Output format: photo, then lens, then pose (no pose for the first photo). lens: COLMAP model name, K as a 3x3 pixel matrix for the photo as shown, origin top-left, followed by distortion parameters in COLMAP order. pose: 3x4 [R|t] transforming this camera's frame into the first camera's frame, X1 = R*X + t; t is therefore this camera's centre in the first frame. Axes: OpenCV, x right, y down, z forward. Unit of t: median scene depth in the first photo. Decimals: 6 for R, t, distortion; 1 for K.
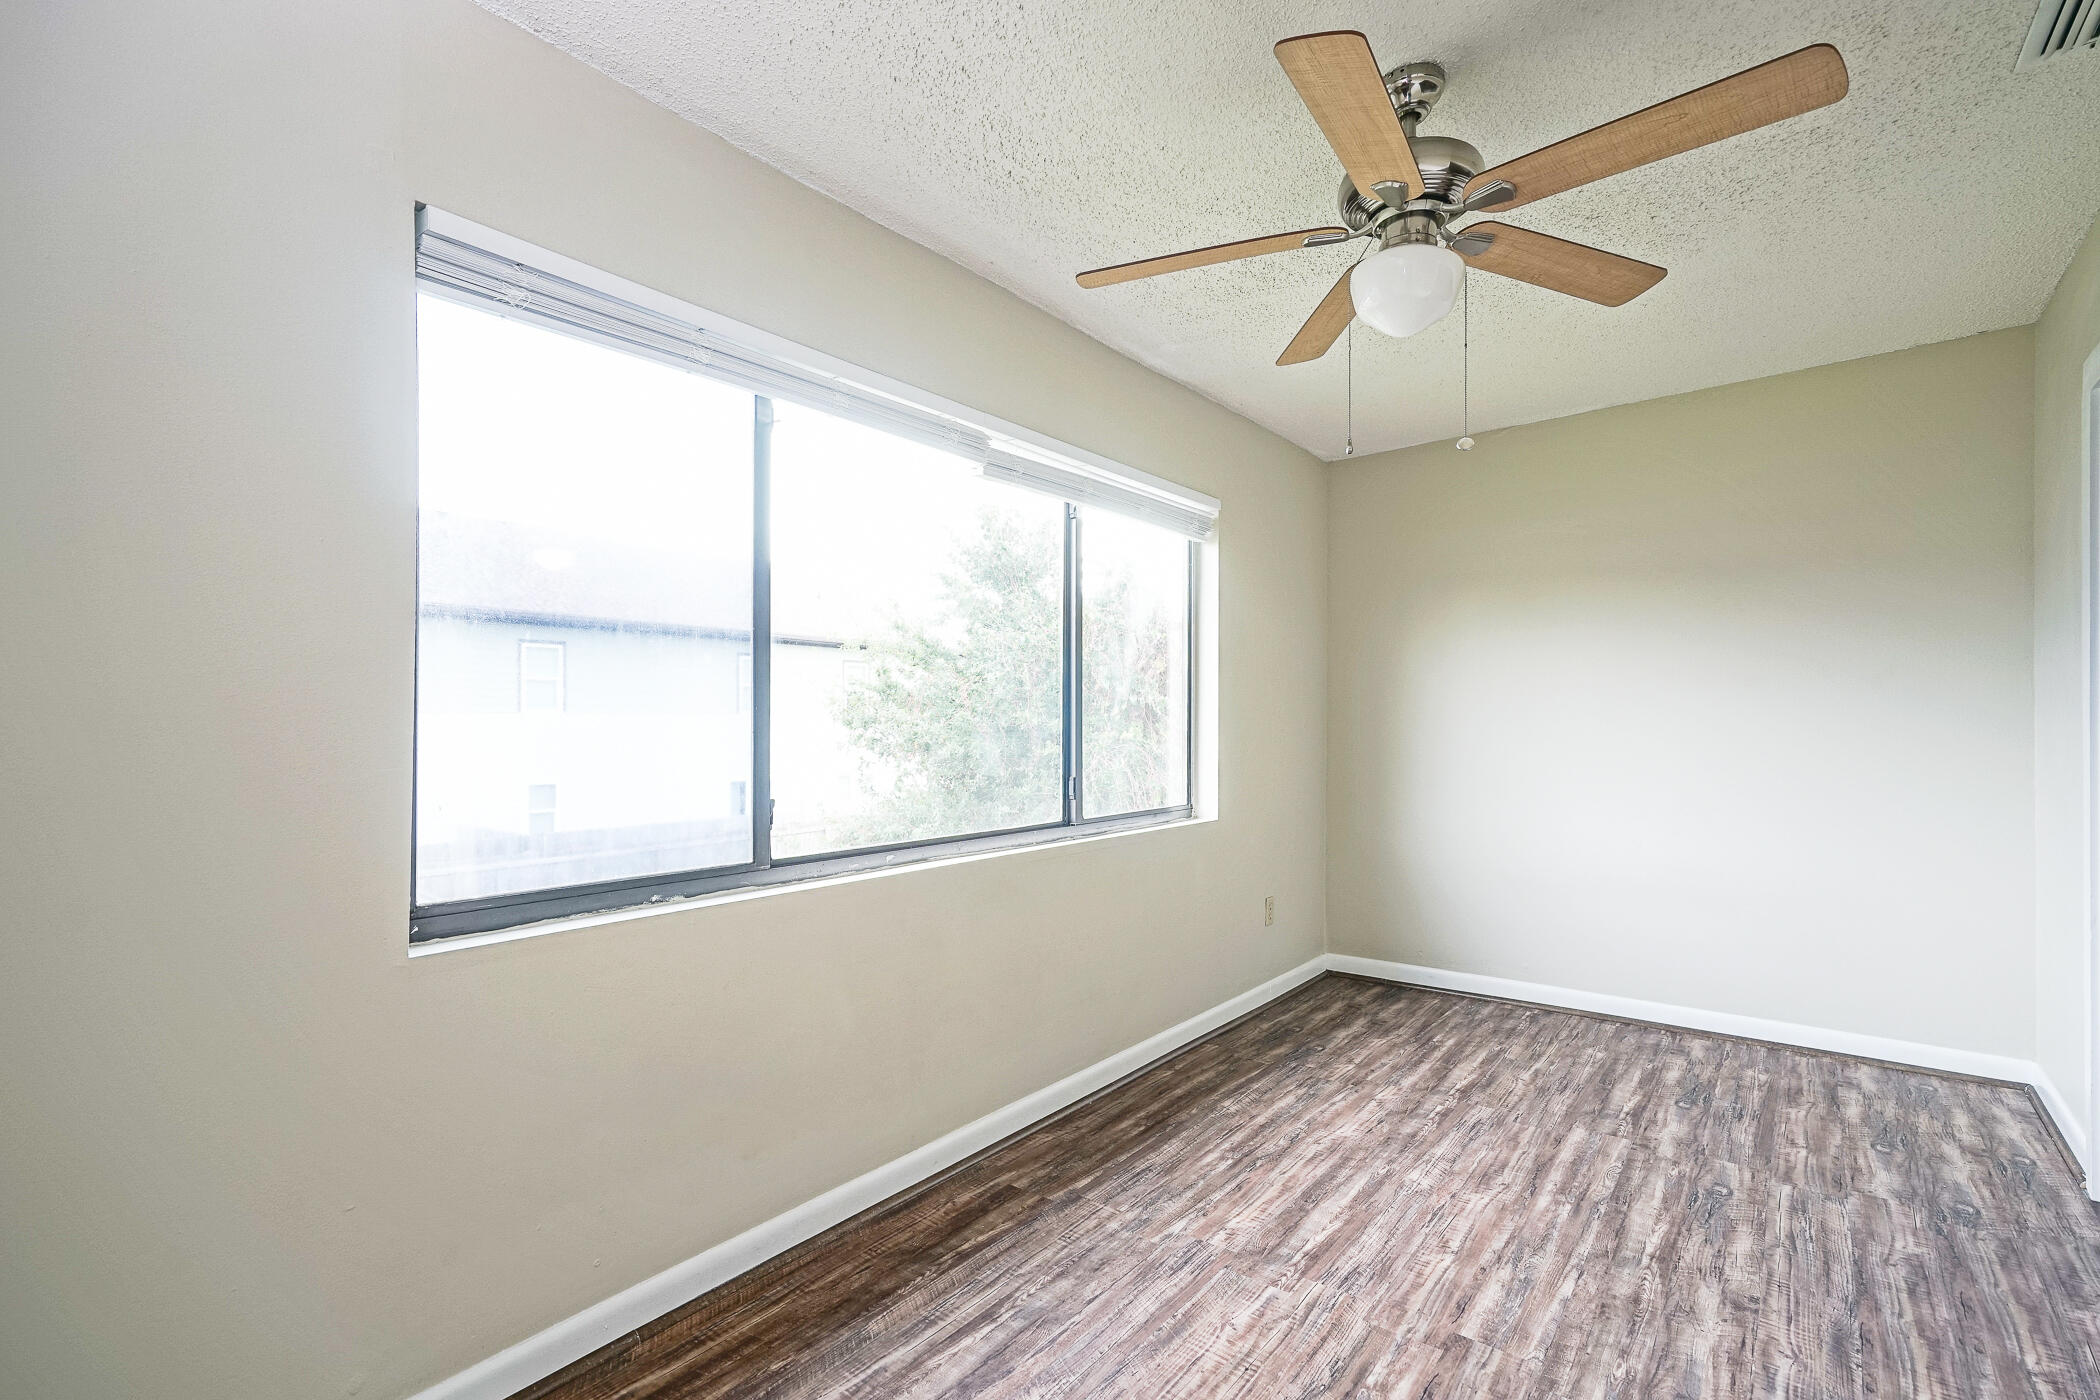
lens RADIAL K [[954.5, 0, 1035.2], [0, 954.5, 713.7], [0, 0, 1]] dist [-0.004071, 0.009781]
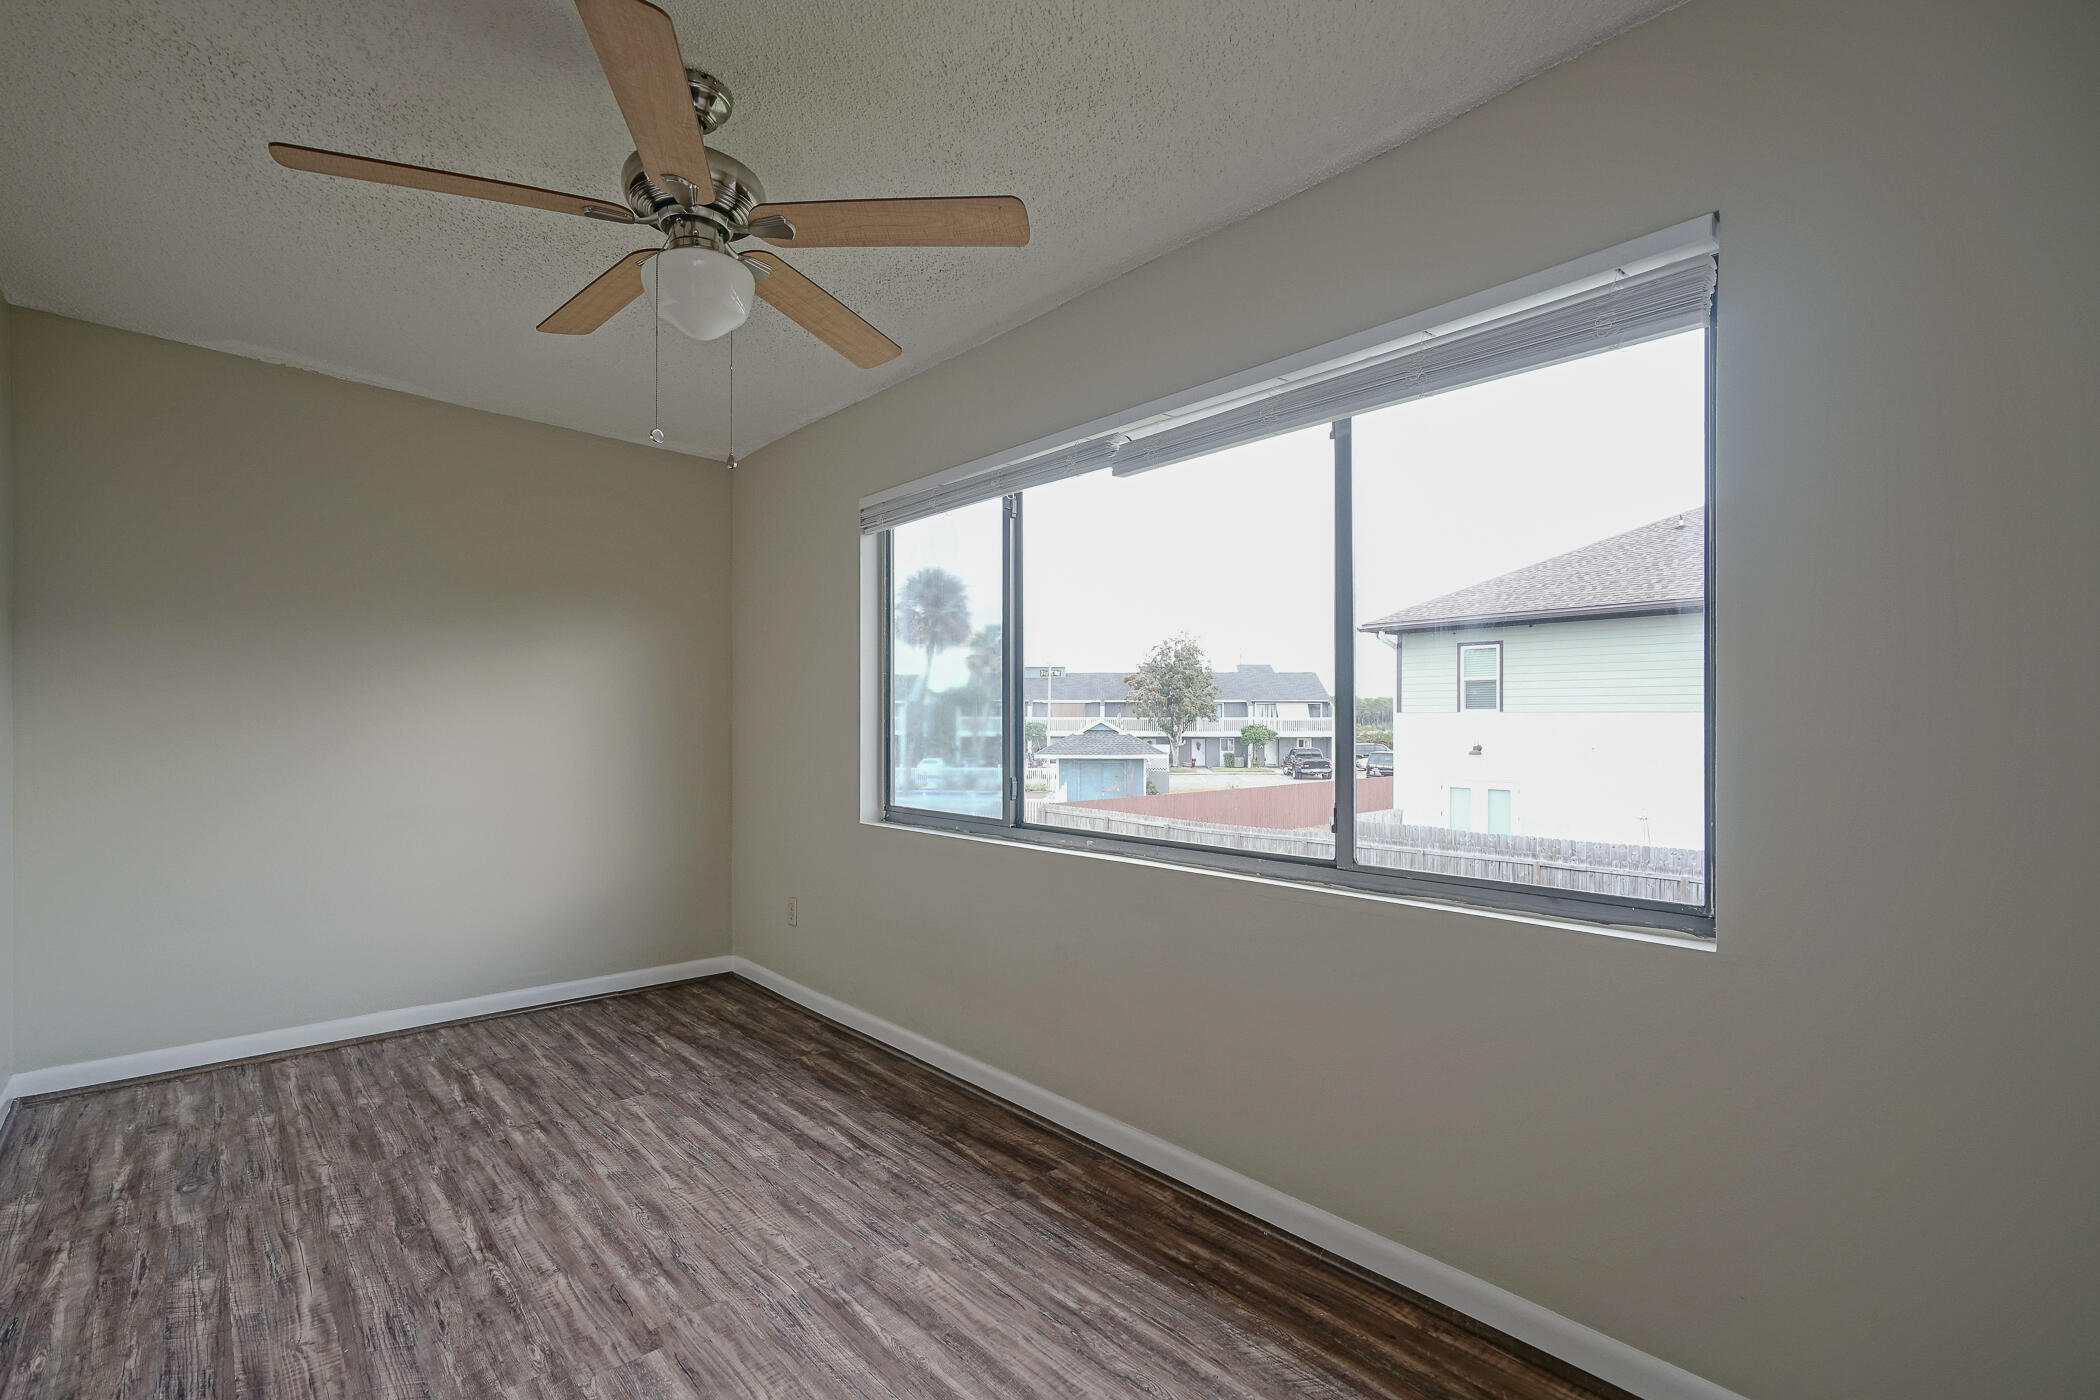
lens RADIAL K [[954.5, 0, 1035.4], [0, 954.5, 703.6], [0, 0, 1]] dist [-0.004071, 0.009781]
pose [[-0.169906, -0.016618, -0.985320, 1.074542], [0.011411, 0.999758, -0.018829, 0.006775], [0.985394, -0.014443, -0.169675, 1.234100]]
